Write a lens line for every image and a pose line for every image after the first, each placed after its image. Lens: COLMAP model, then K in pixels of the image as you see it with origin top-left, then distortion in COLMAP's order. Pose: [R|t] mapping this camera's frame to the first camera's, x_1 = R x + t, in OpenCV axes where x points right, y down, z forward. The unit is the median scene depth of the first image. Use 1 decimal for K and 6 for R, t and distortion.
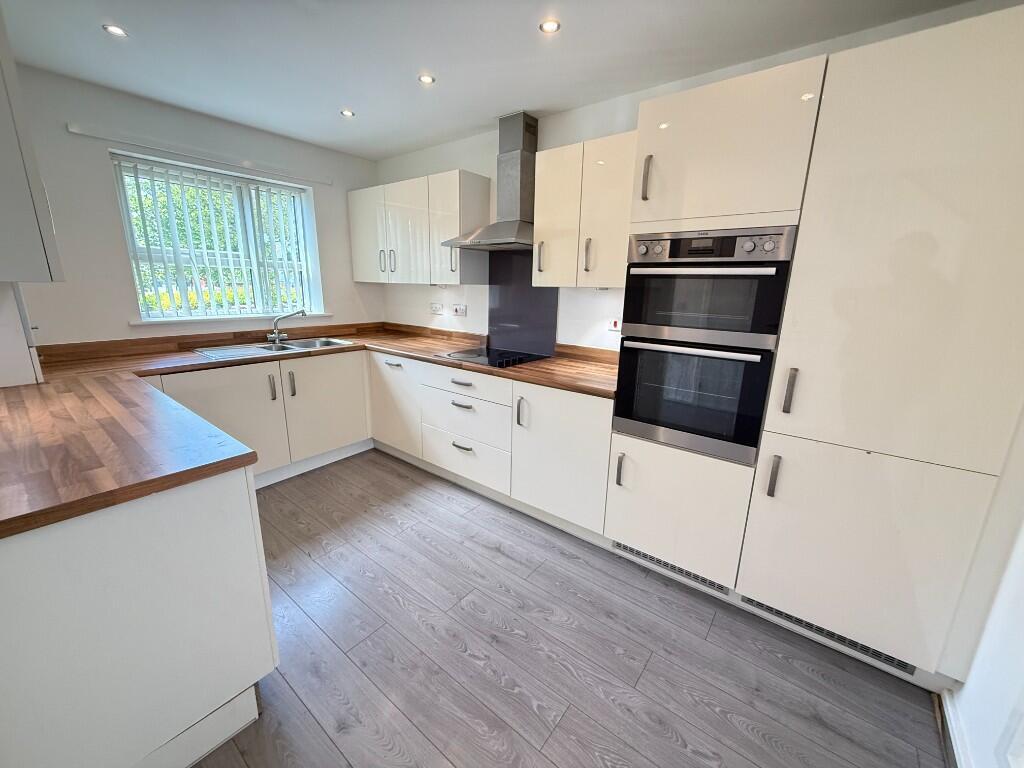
lens RADIAL K [[409.1, 0, 508.0], [0, 409.1, 385.5], [0, 0, 1]] dist [-0.000297, 0.000257]
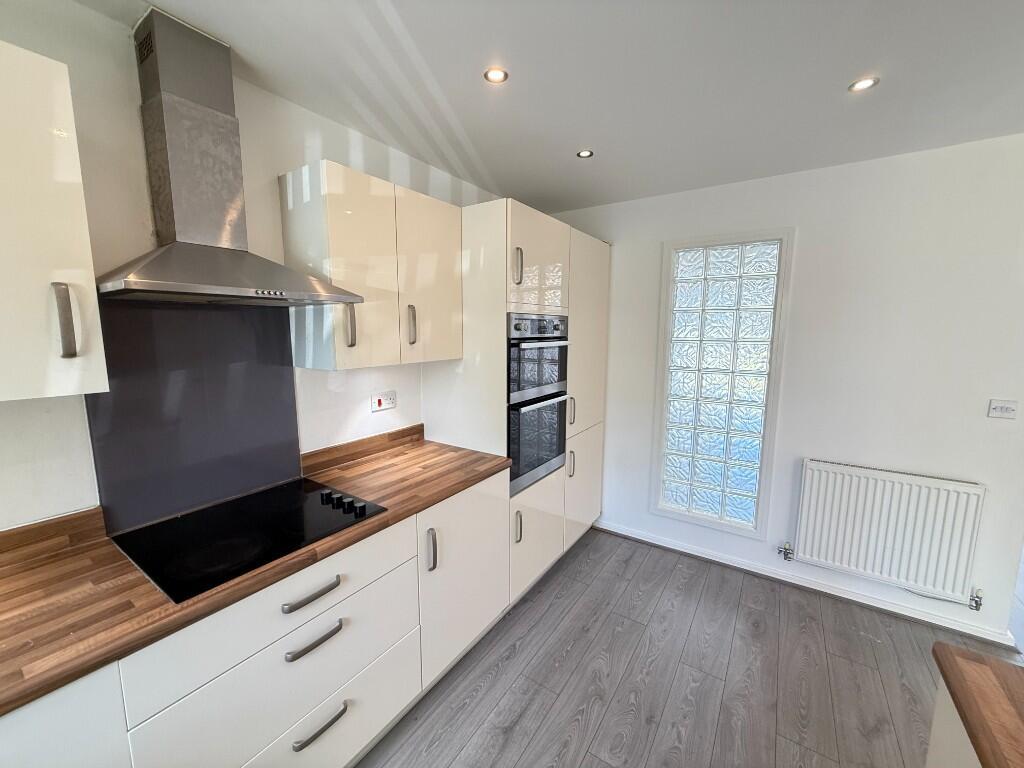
lens RADIAL K [[409.1, 0, 508.0], [0, 409.1, 385.5], [0, 0, 1]] dist [-0.000297, 0.000257]
pose [[-0.079449, -0.155509, 0.984634, -0.499018], [0.236668, 0.956572, 0.170174, -0.233391], [-0.968337, 0.246552, -0.039195, 0.689800]]
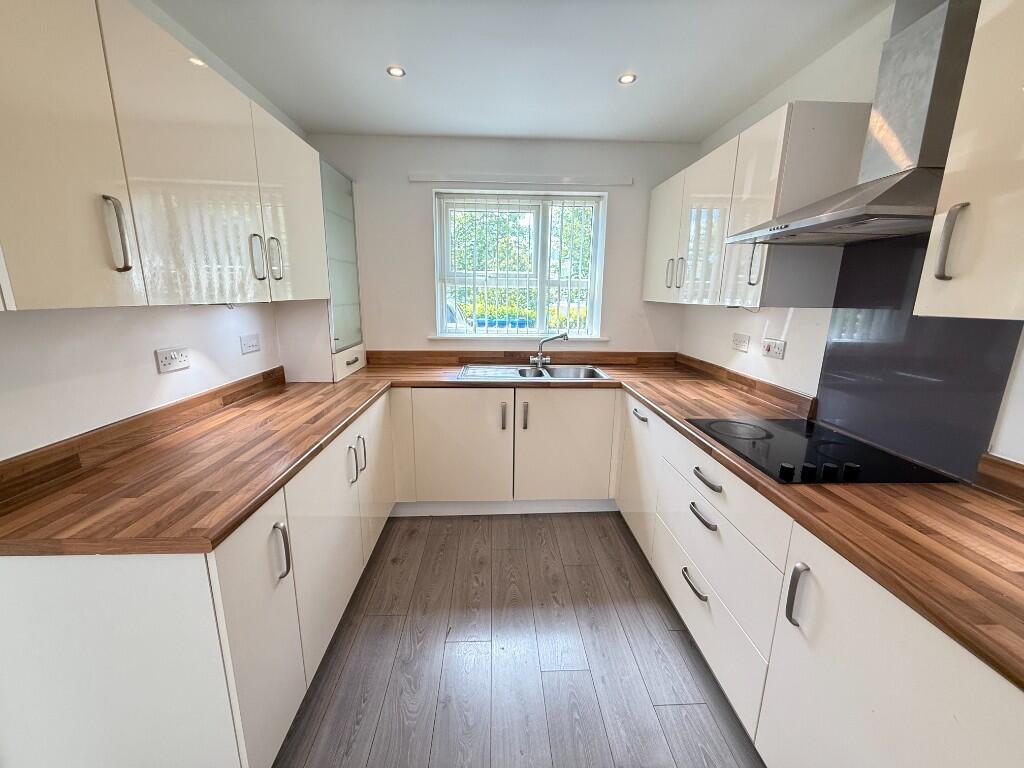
lens RADIAL K [[409.1, 0, 508.0], [0, 409.1, 385.5], [0, 0, 1]] dist [-0.000297, 0.000257]
pose [[0.650206, 0.154494, -0.743884, 0.099645], [-0.182359, 0.982220, 0.044599, -0.100481], [0.737548, 0.106655, 0.666818, 0.369132]]
